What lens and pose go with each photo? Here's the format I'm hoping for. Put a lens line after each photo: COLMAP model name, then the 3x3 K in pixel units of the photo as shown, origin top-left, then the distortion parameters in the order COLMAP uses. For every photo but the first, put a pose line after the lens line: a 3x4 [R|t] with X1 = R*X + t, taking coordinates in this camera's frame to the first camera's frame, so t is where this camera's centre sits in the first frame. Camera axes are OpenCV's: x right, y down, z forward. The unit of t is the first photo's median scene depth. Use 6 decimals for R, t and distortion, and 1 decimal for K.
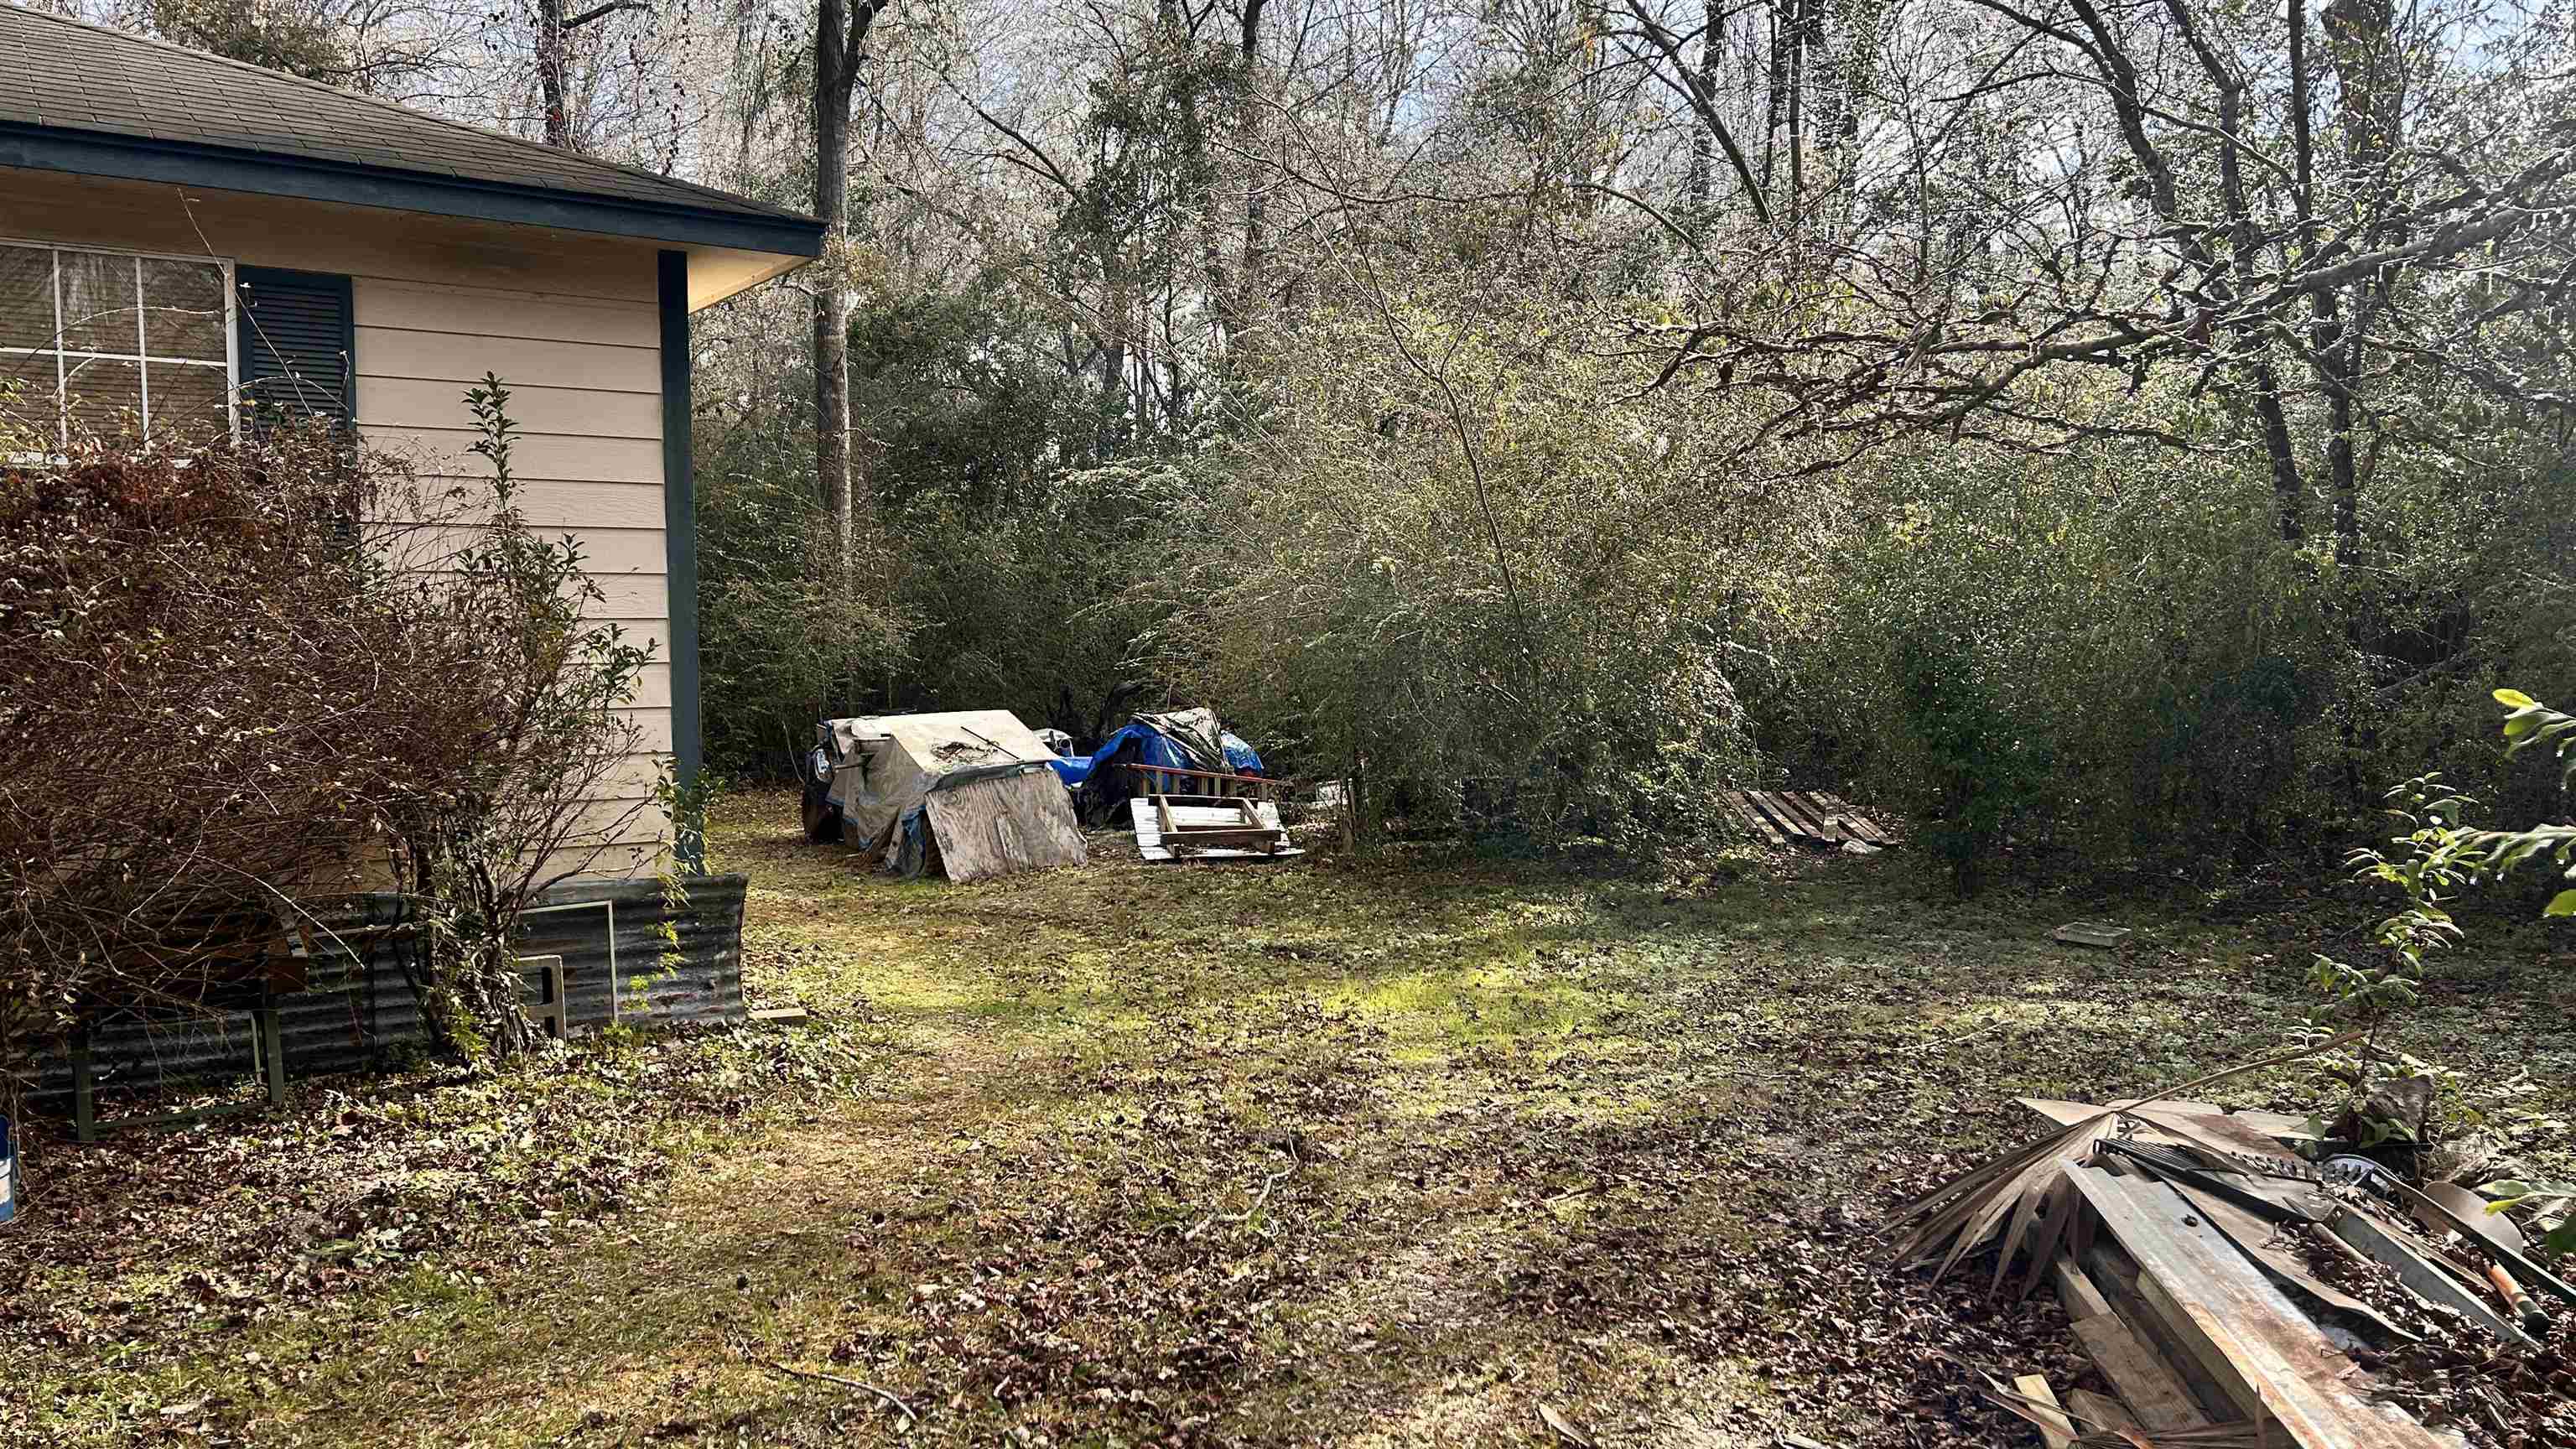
lens RADIAL K [[1909.0, 0, 1283.2], [0, 1909.0, 731.9], [0, 0, 1]] dist [0.056943, -0.064432]
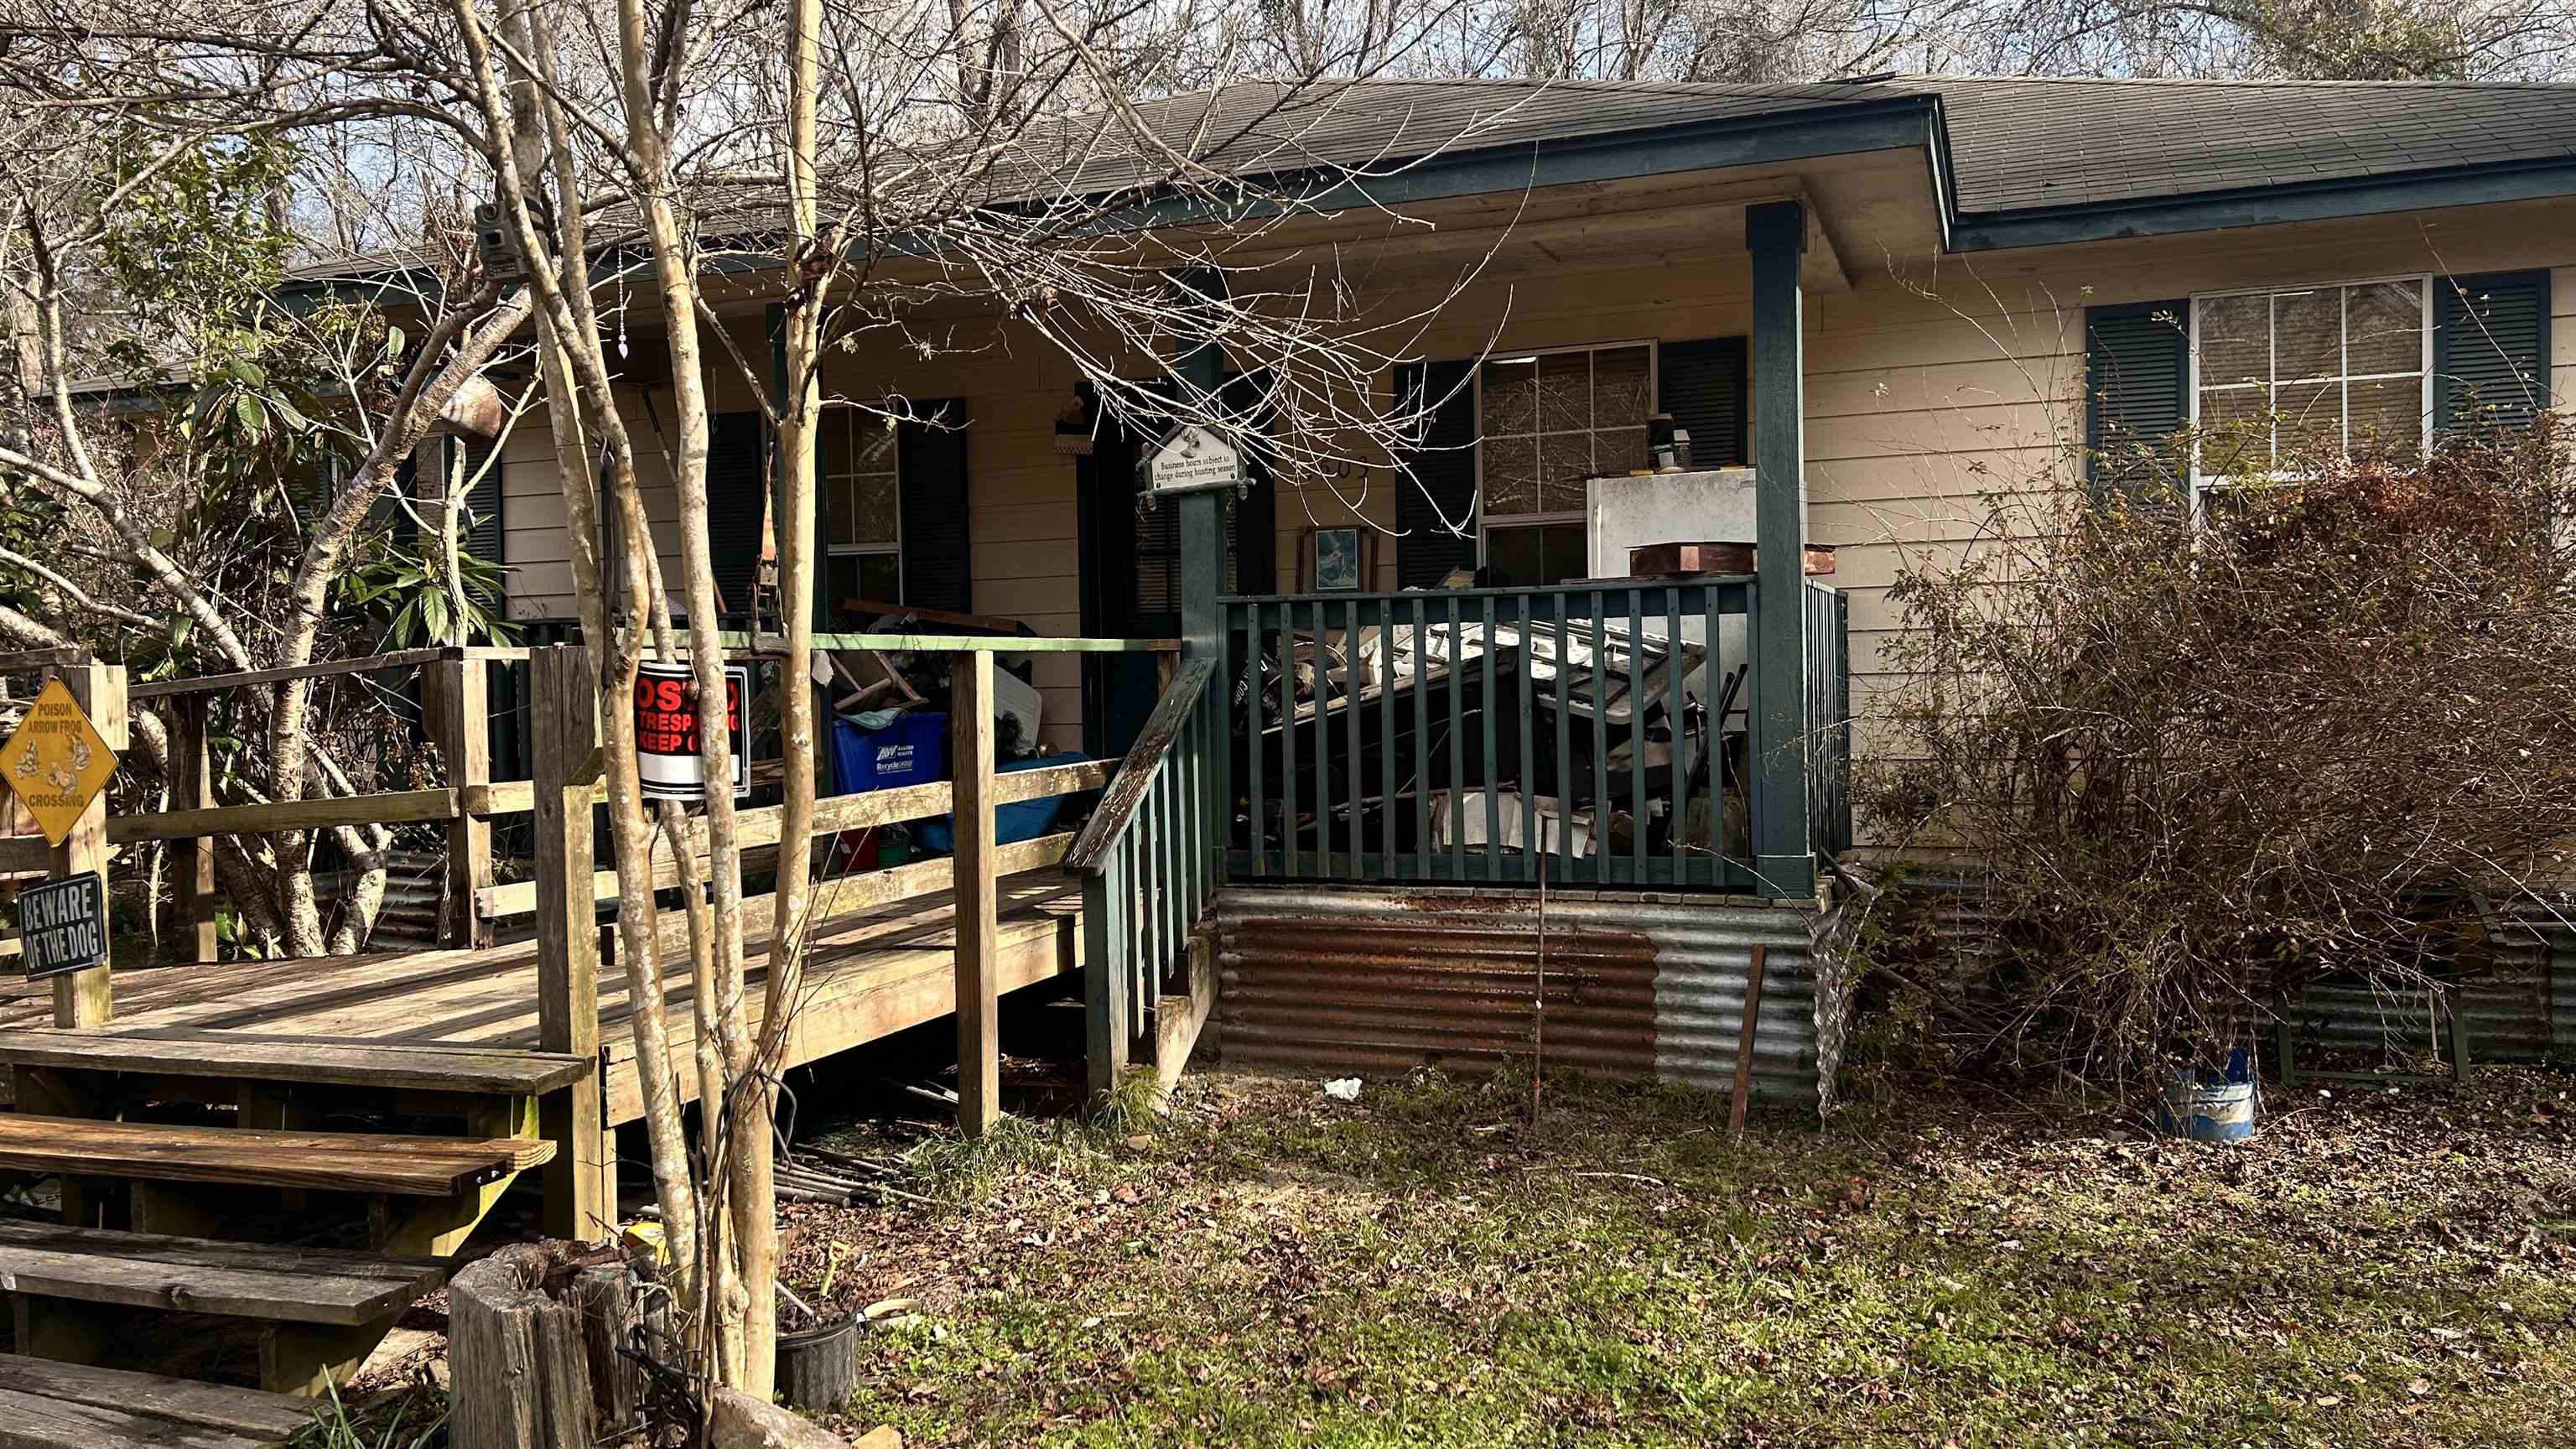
lens RADIAL K [[1909.0, 0, 1306.5], [0, 1909.0, 705.1], [0, 0, 1]] dist [0.056943, -0.064432]
pose [[0.567304, 0.012544, -0.823413, -0.012825], [-0.022255, 0.999752, -0.000103, 0.002597], [0.823207, 0.018383, 0.567443, -0.055608]]
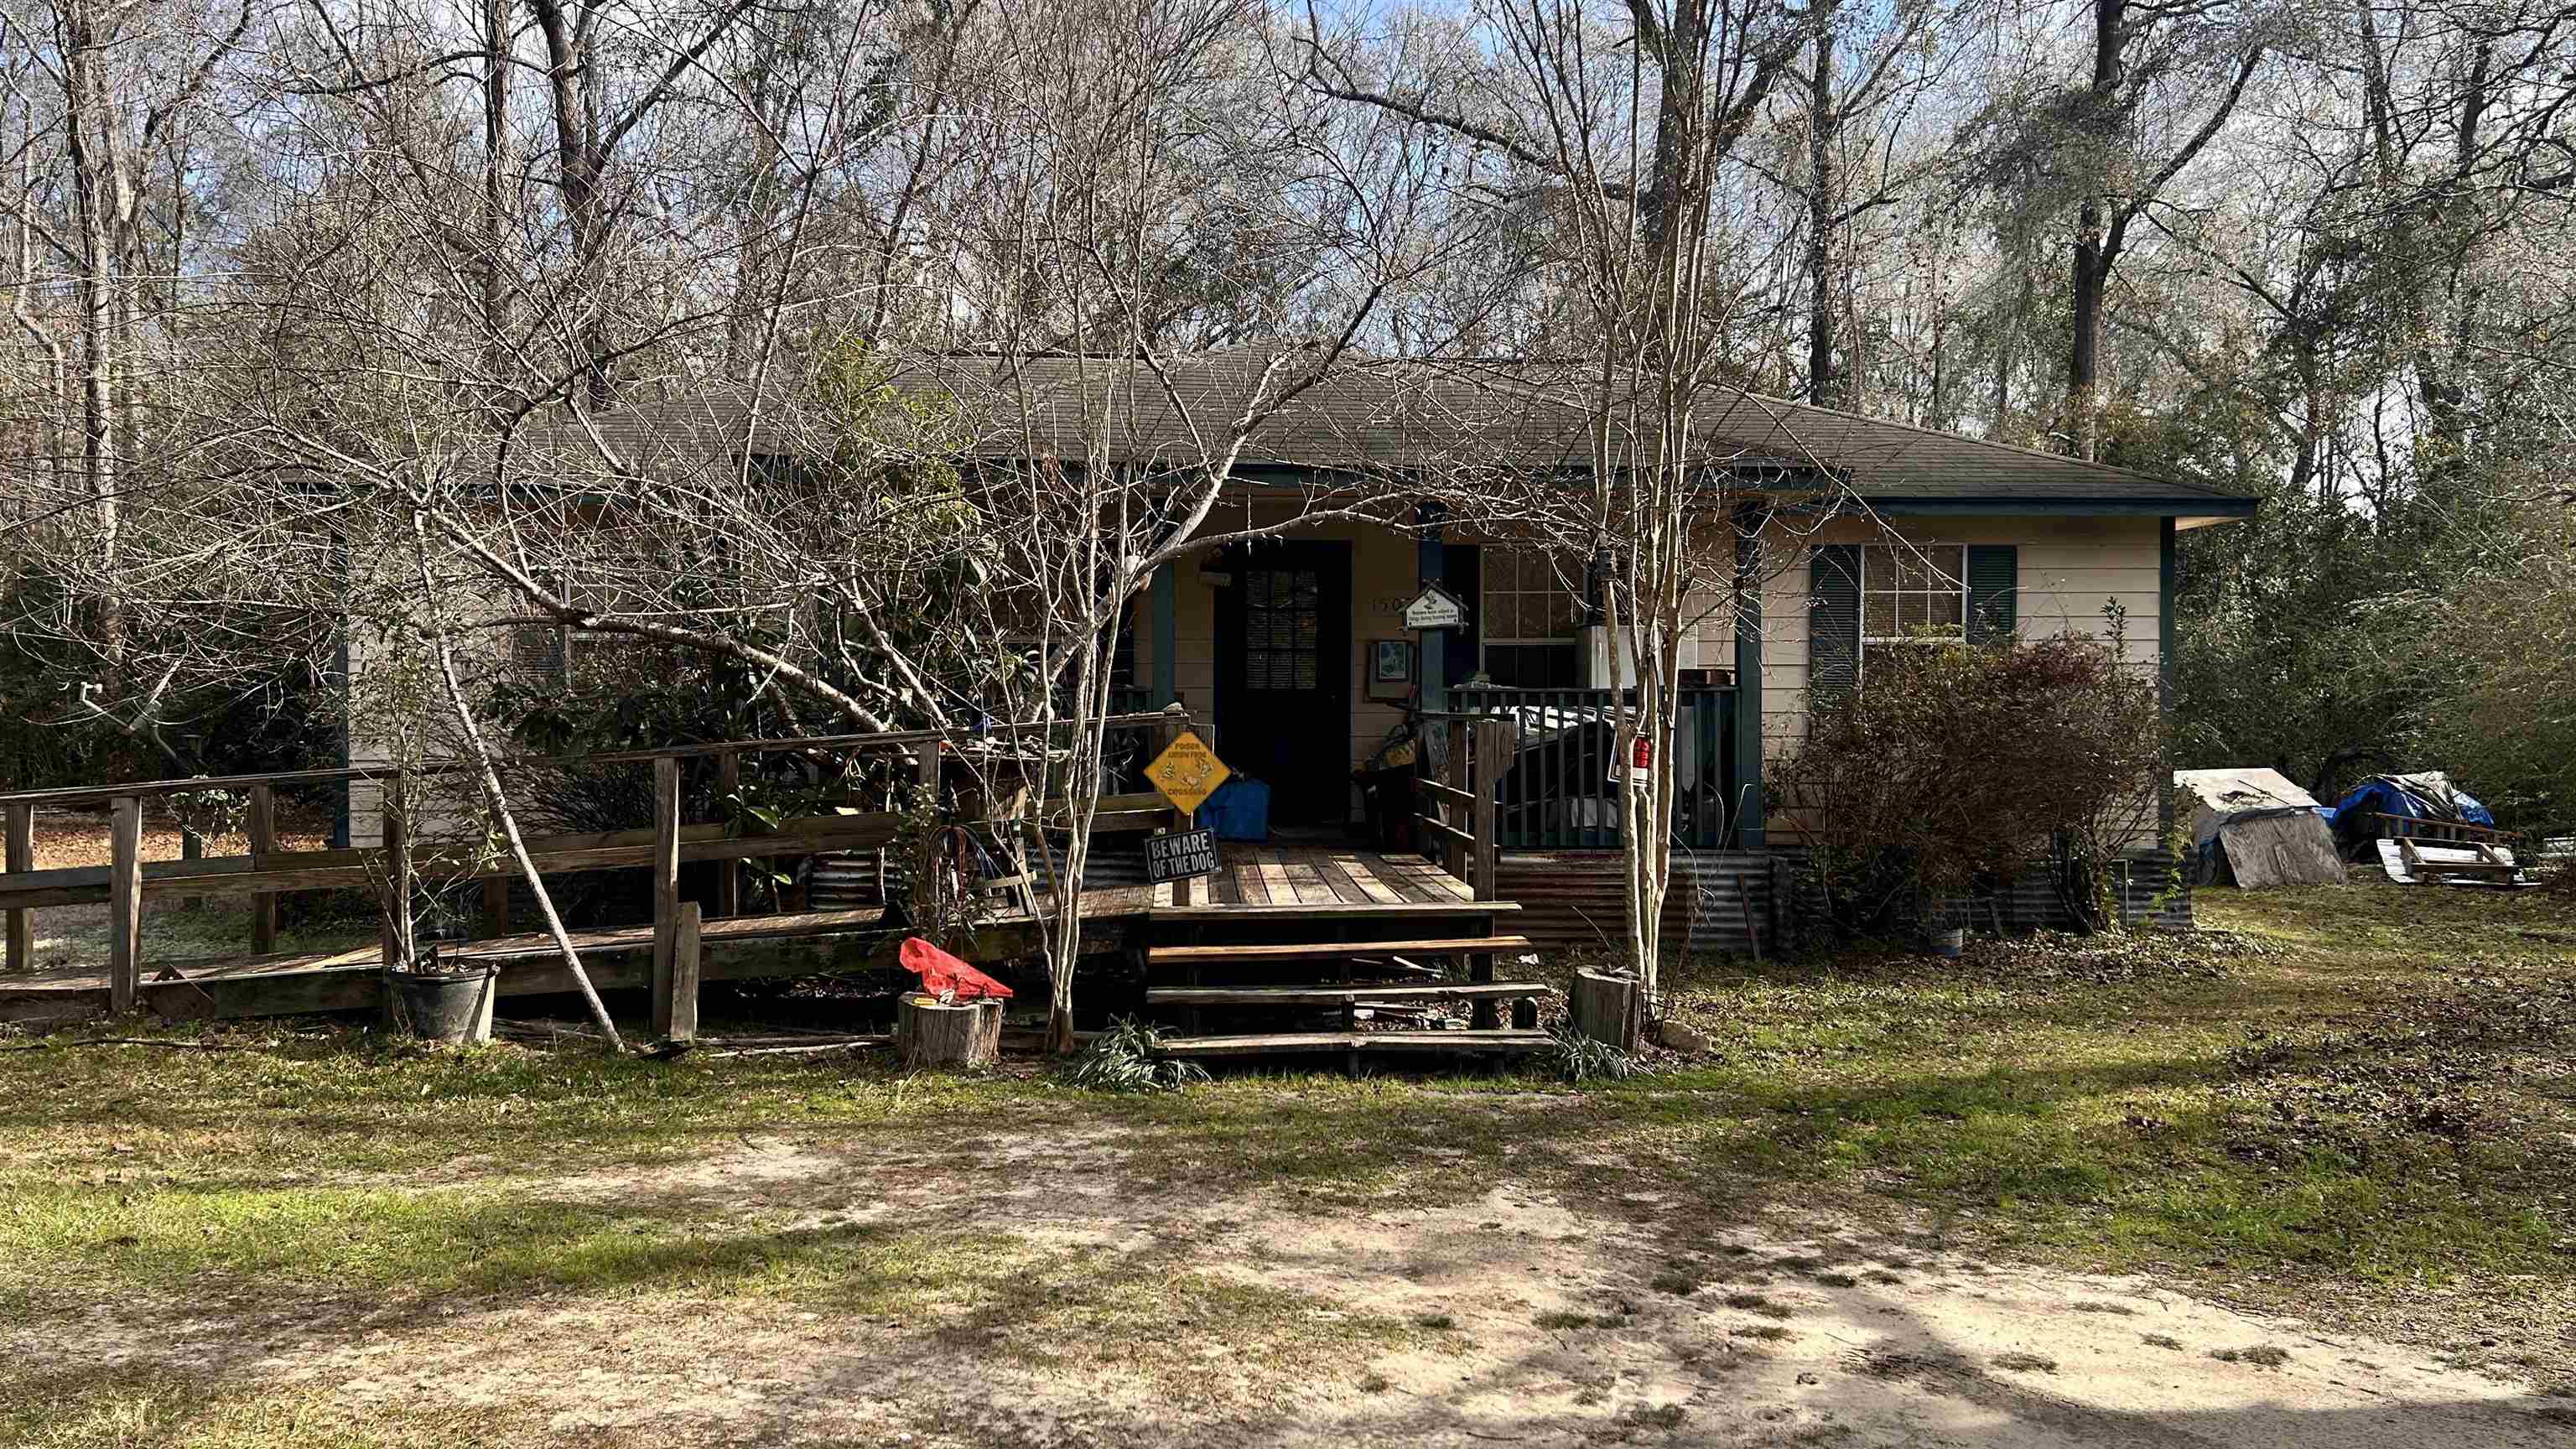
lens RADIAL K [[1909.0, 0, 1303.1], [0, 1909.0, 732.6], [0, 0, 1]] dist [0.056943, -0.064432]
pose [[0.859149, 0.015417, -0.511493, -0.041861], [-0.031142, 0.999269, -0.022190, 0.016391], [0.510777, 0.034993, 0.859001, -0.565992]]
